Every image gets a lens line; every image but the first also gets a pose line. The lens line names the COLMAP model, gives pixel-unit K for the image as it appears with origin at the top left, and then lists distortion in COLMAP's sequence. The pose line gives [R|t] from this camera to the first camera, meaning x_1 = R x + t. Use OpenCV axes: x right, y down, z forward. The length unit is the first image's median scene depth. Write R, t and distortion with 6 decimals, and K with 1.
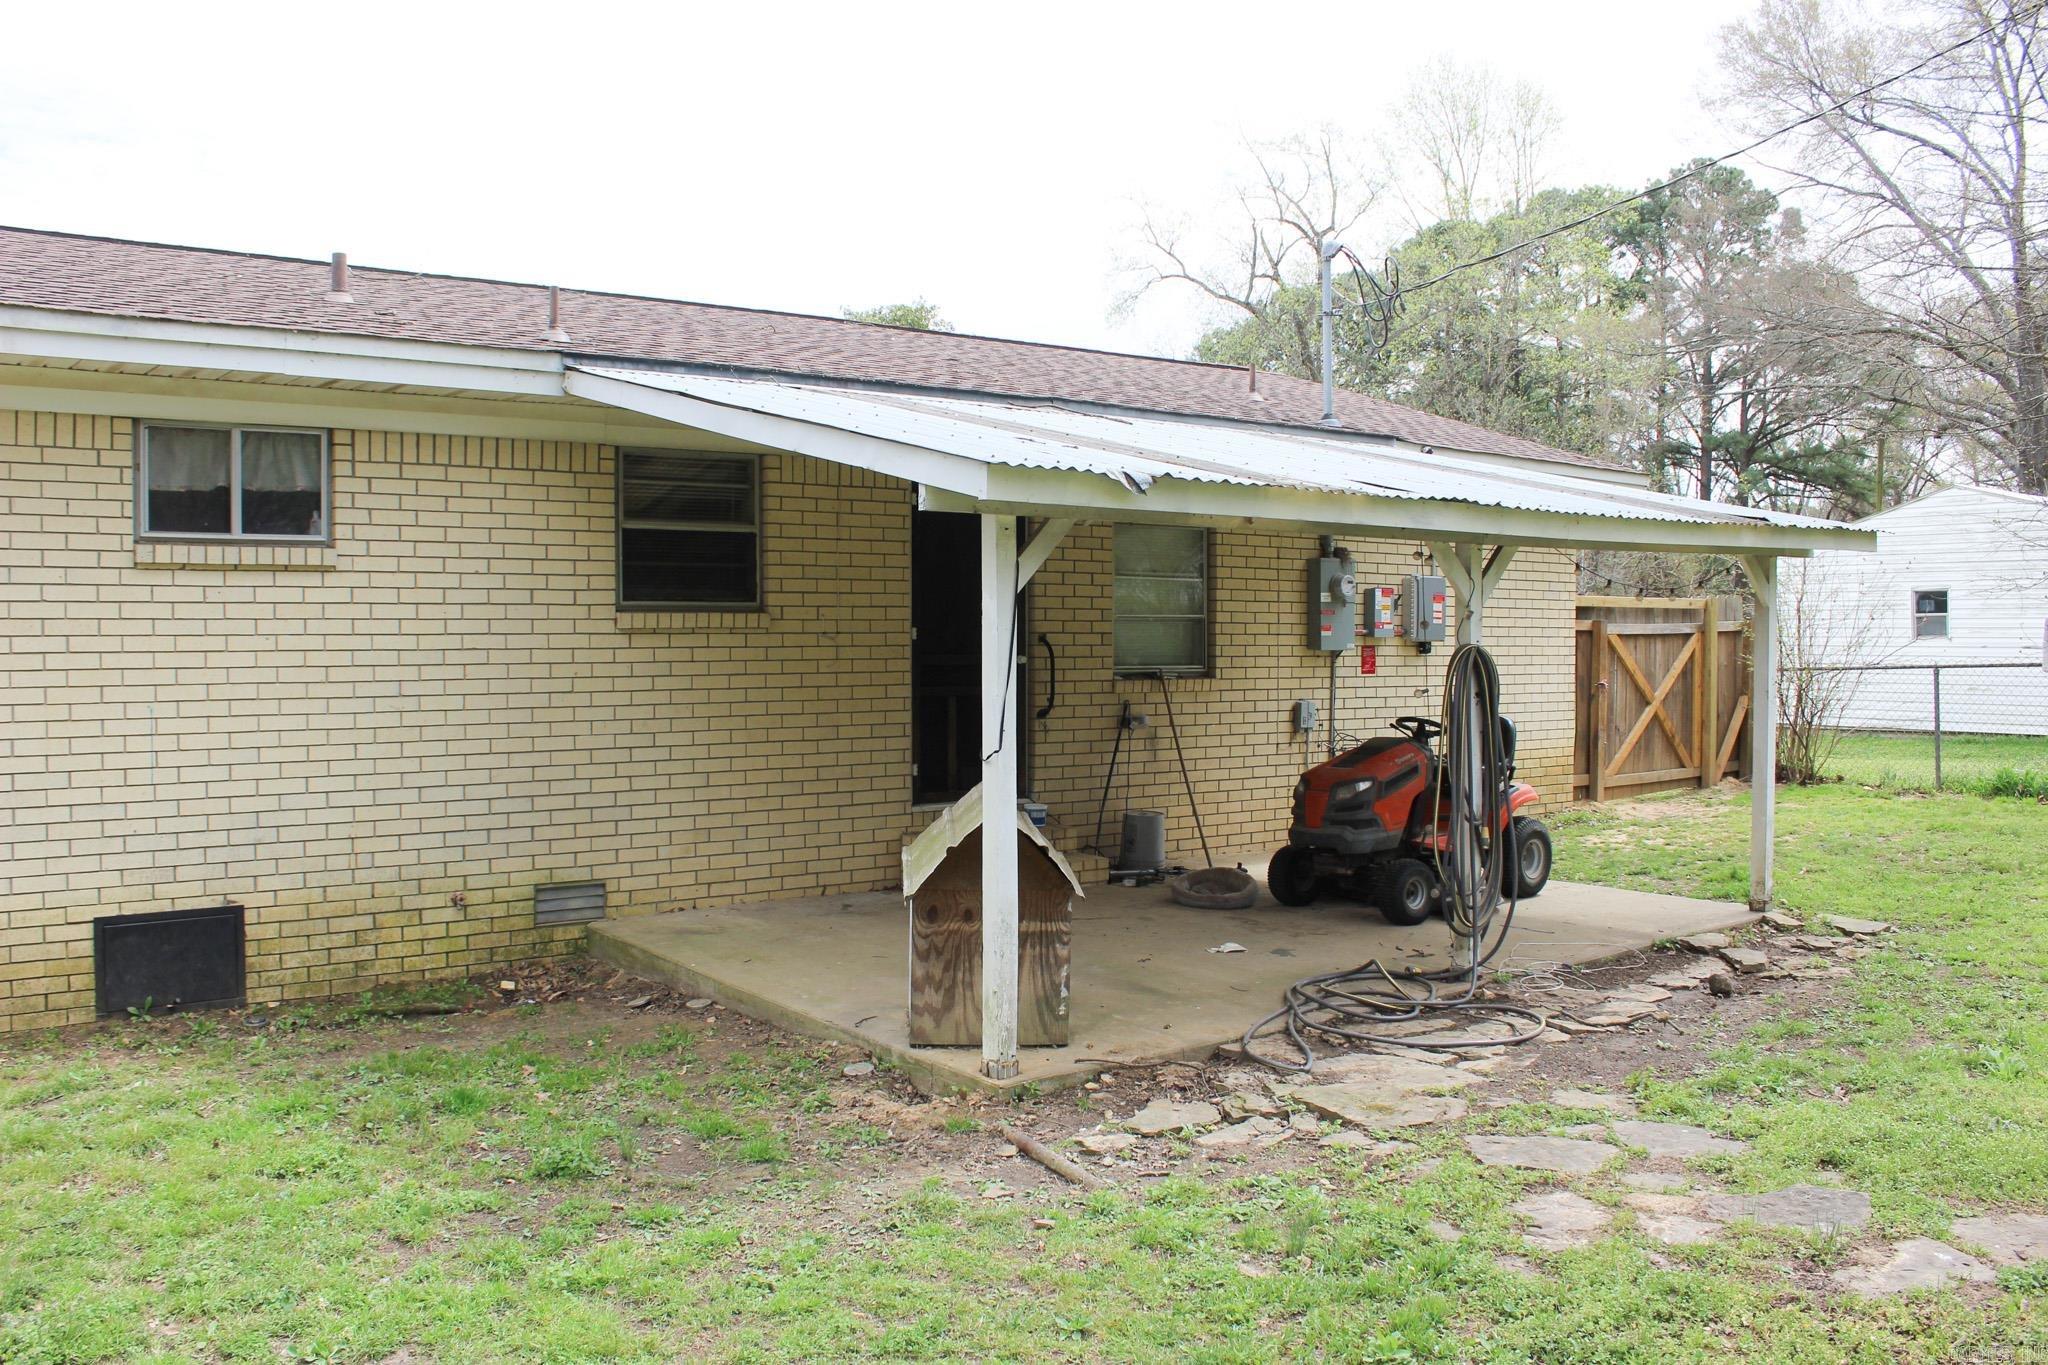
lens RADIAL K [[1699.9, 0, 1024.0], [0, 1699.9, 682.5], [0, 0, 1]] dist [-0.171542, 0.157526]
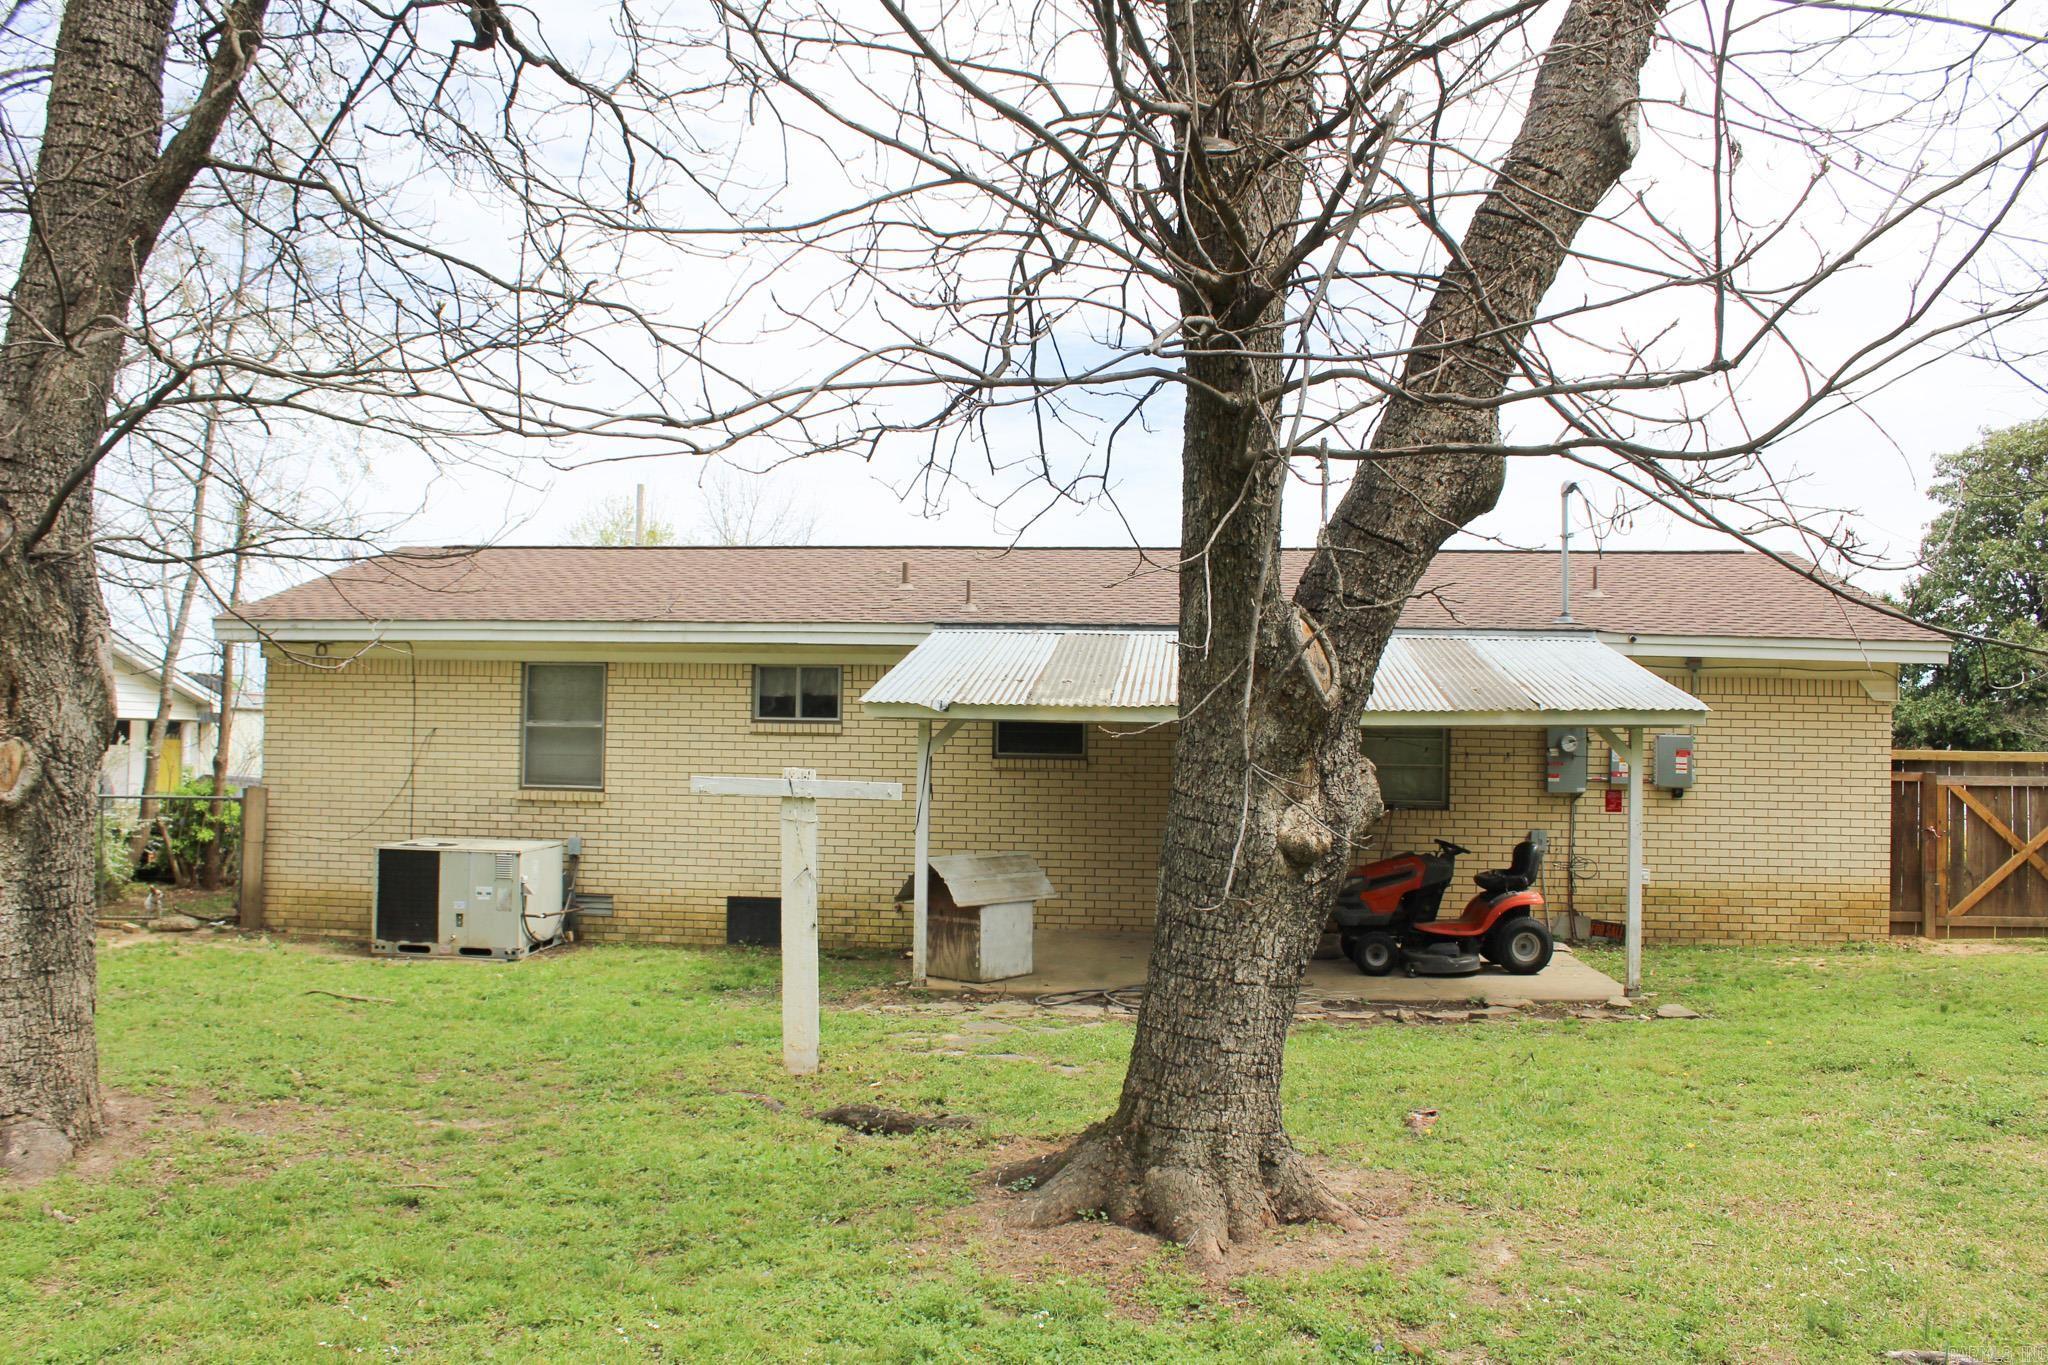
lens RADIAL K [[1699.9, 0, 1024.0], [0, 1699.9, 682.5], [0, 0, 1]] dist [-0.171542, 0.157526]
pose [[0.737445, -0.020580, -0.675093, 1.068661], [-0.038641, 0.996613, -0.072591, 0.008574], [0.674301, 0.079619, 0.734152, -0.343156]]
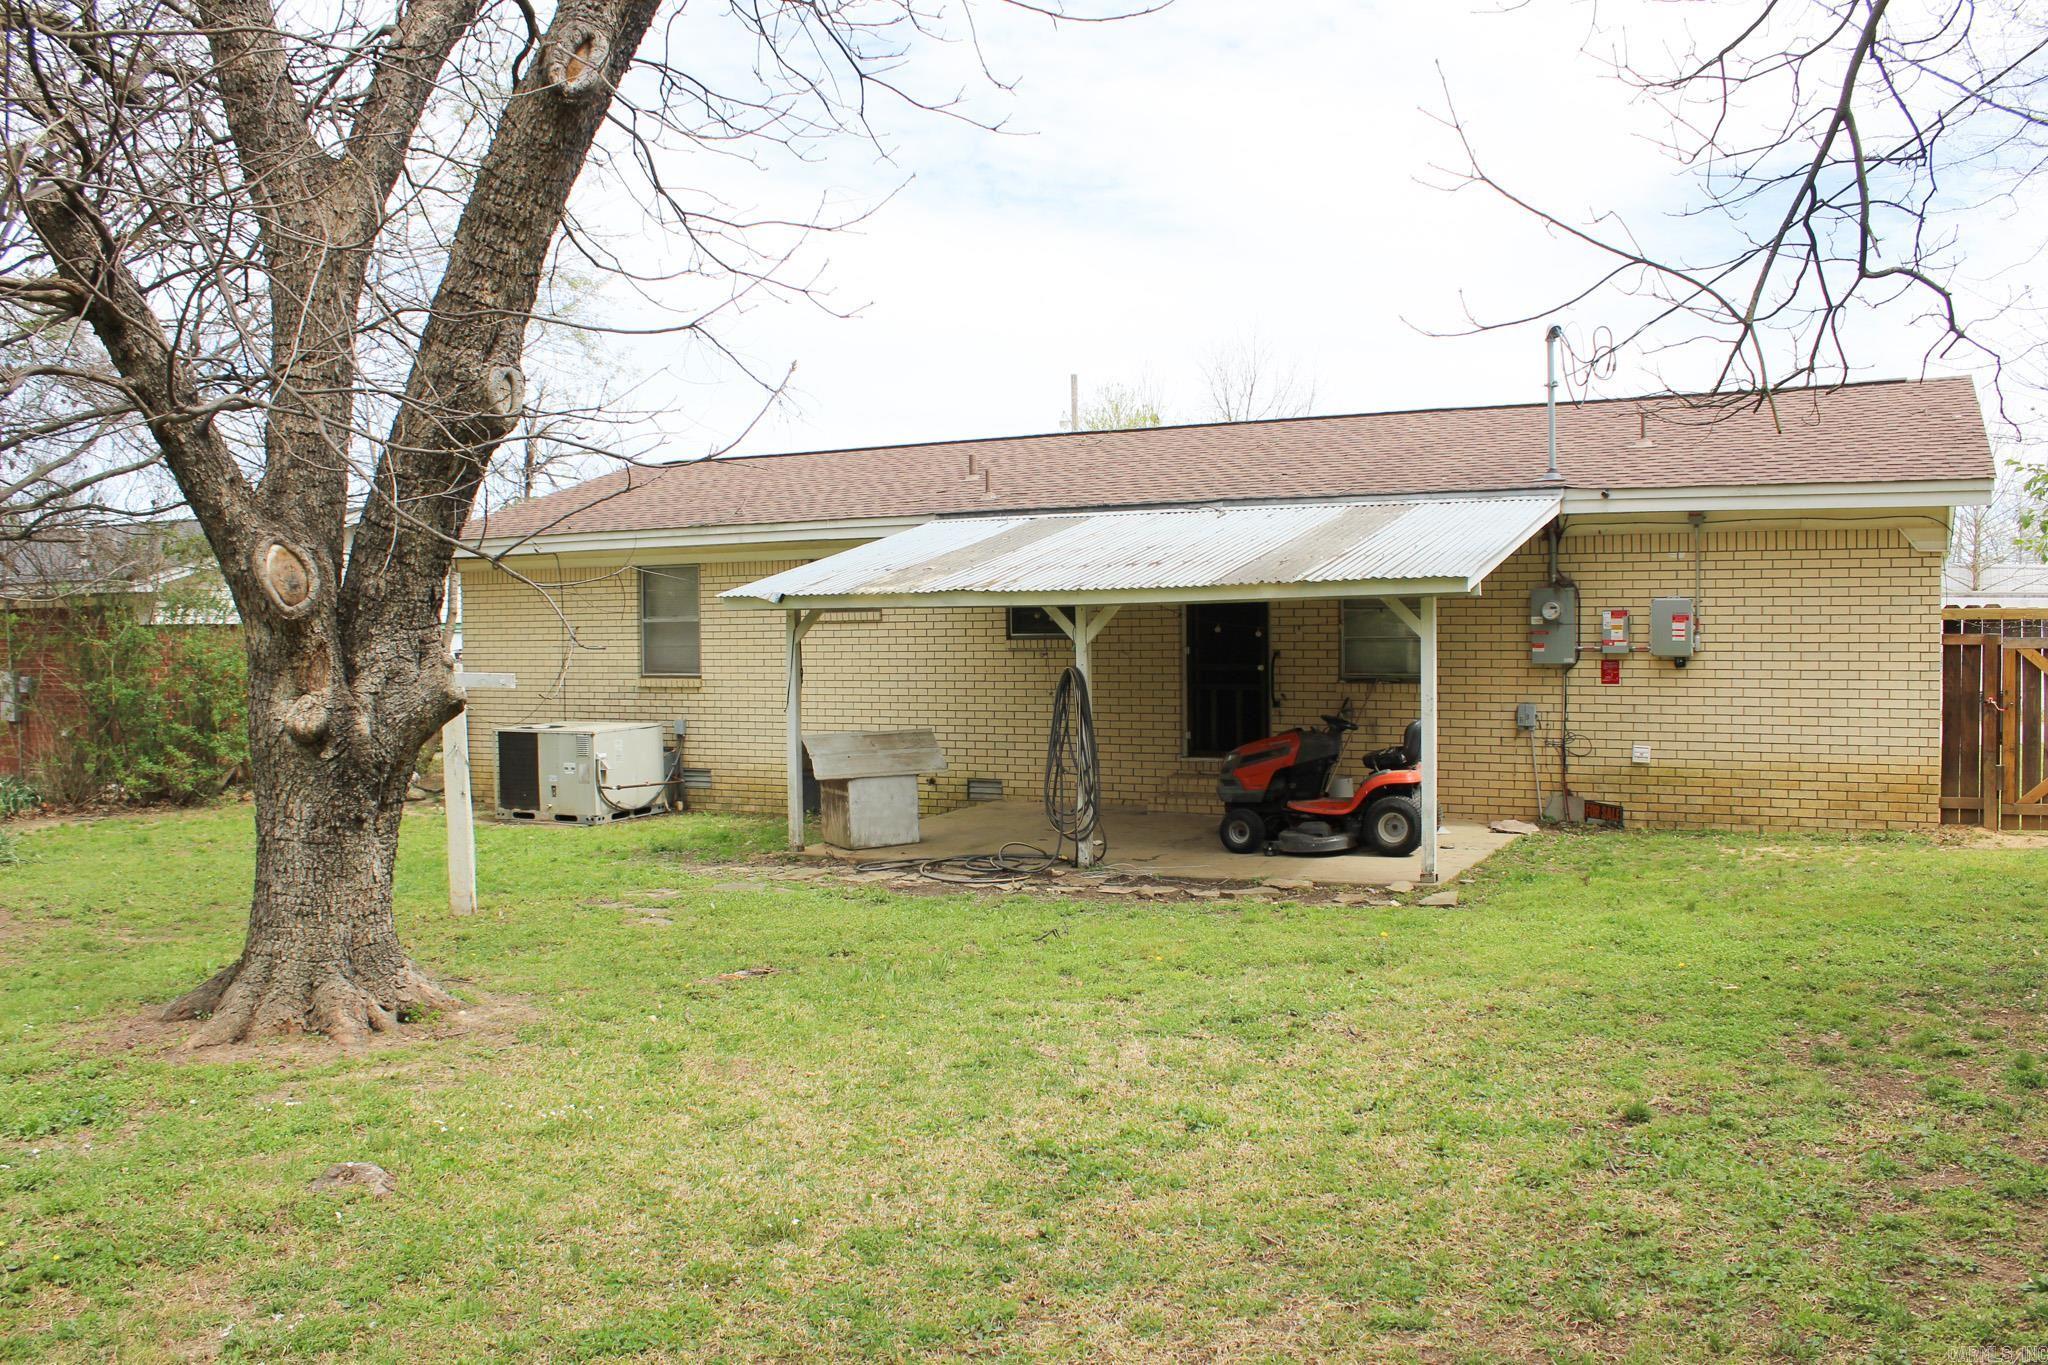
lens RADIAL K [[1699.9, 0, 1024.0], [0, 1699.9, 682.5], [0, 0, 1]] dist [-0.171542, 0.157526]
pose [[0.433605, 0.019944, -0.900882, 1.569905], [-0.019338, 0.999731, 0.012825, -0.019289], [0.900896, 0.011861, 0.433874, 0.193281]]
